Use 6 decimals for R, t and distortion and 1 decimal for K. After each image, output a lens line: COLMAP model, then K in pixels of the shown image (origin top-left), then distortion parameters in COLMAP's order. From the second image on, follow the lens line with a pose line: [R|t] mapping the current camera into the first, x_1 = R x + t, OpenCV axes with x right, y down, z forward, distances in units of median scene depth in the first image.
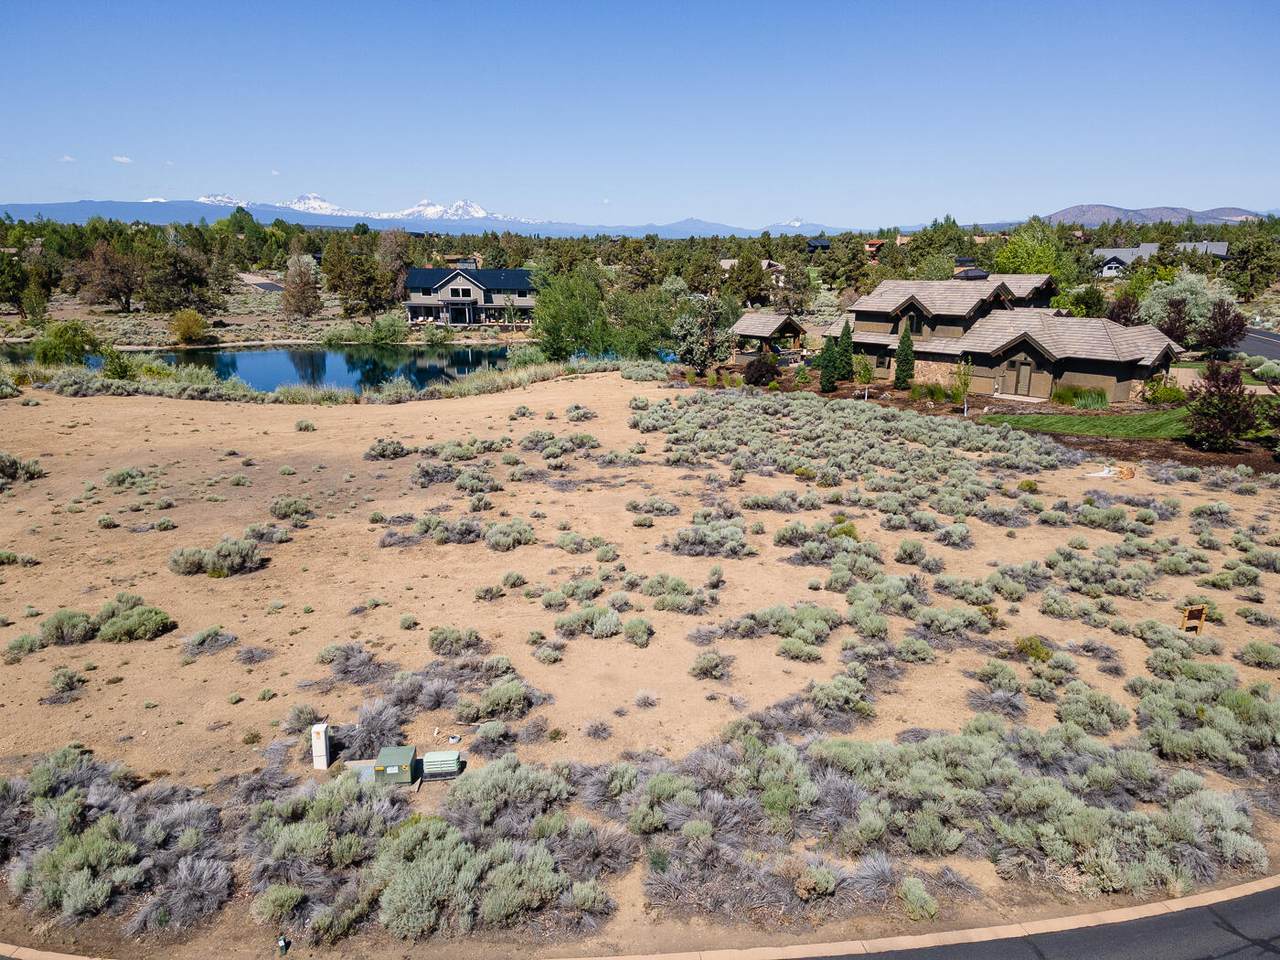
lens RADIAL K [[894.0, 0, 637.8], [0, 894.0, 491.6], [0, 0, 1]] dist [0.285366, -0.258559]
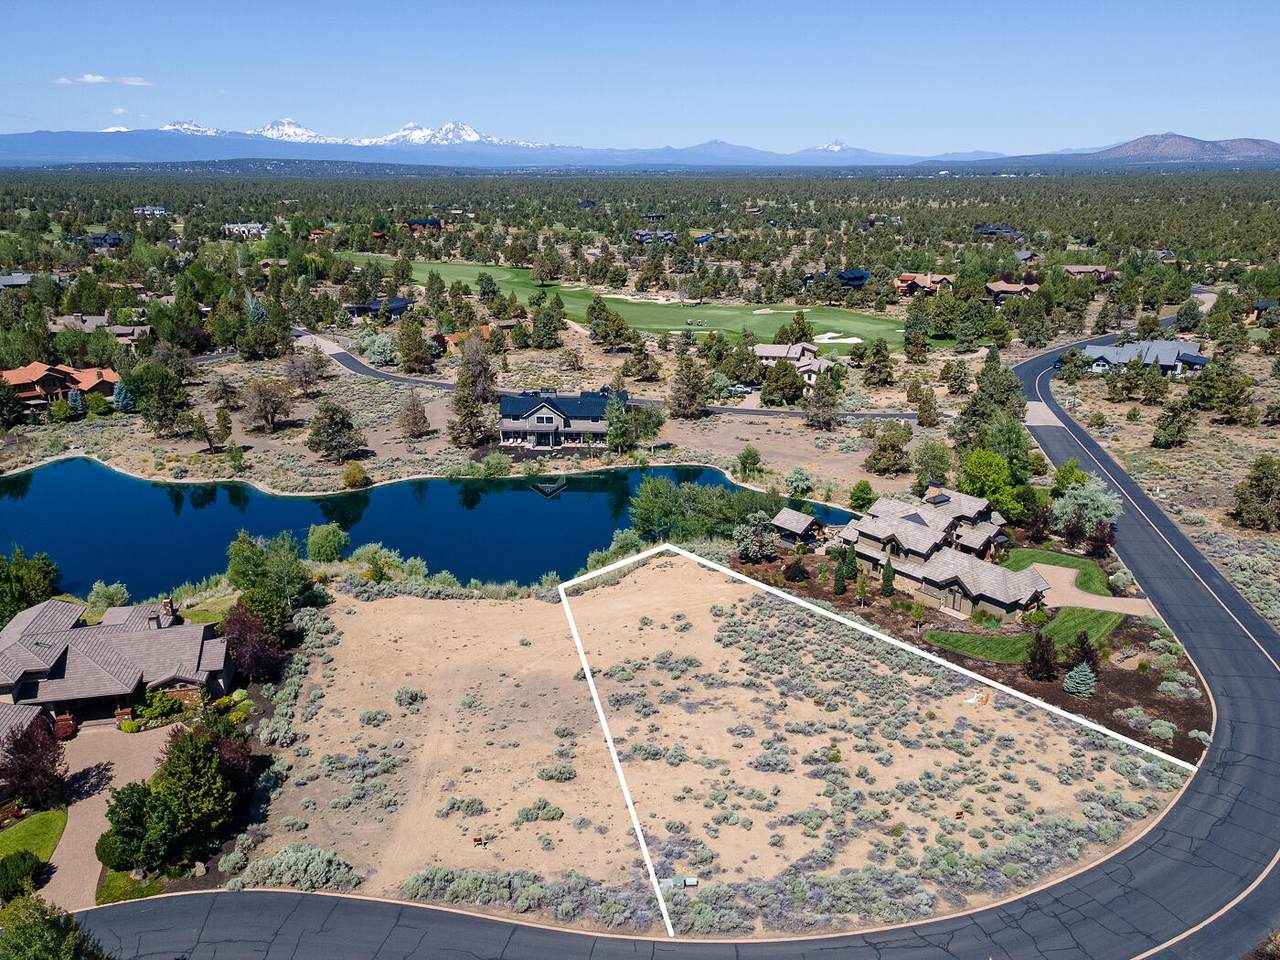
lens RADIAL K [[1024.0, 0, 638.5], [0, 1024.0, 539.0], [0, 0, 1]] dist [0.032865, 0.005640]
pose [[0.999906, 0.004205, -0.013035, -0.117725], [-0.003155, 0.996826, 0.079548, -0.379962], [0.013328, -0.079499, 0.996746, -0.793418]]
